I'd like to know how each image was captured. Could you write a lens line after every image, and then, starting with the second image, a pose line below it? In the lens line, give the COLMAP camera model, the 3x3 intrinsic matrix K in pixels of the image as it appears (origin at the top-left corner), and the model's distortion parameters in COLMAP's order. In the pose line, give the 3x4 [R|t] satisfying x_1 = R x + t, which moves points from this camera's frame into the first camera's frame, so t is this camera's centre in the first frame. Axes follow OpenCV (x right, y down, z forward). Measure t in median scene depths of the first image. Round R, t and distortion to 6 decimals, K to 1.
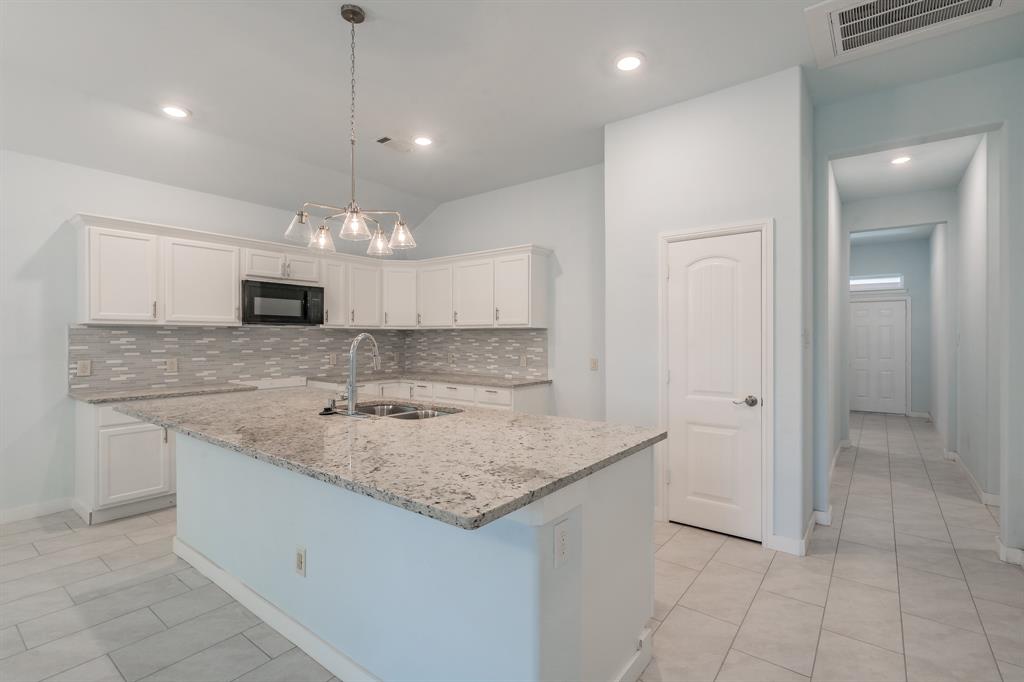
lens RADIAL K [[464.1, 0, 514.1], [0, 464.1, 337.8], [0, 0, 1]] dist [0.000390, 0.000963]
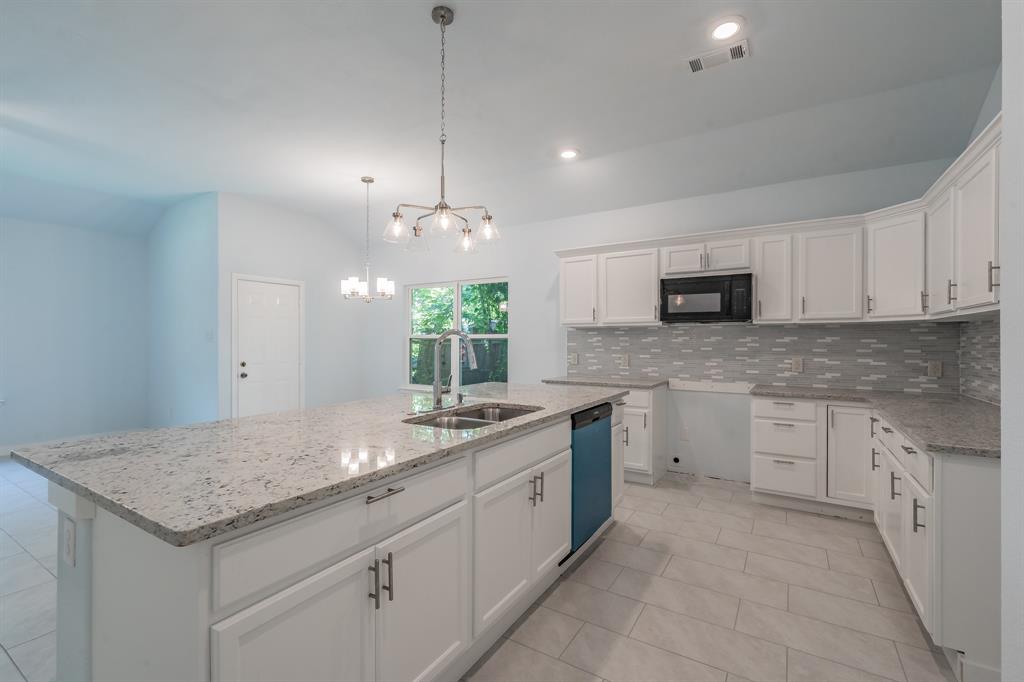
lens RADIAL K [[454.4, 0, 509.3], [0, 454.4, 342.9], [0, 0, 1]] dist [0.001500, 0.000125]
pose [[0.086985, 0.010925, -0.996150, 0.339798], [0.003771, 0.999929, 0.011296, 0.000682], [0.996203, -0.004739, 0.086937, 0.534280]]
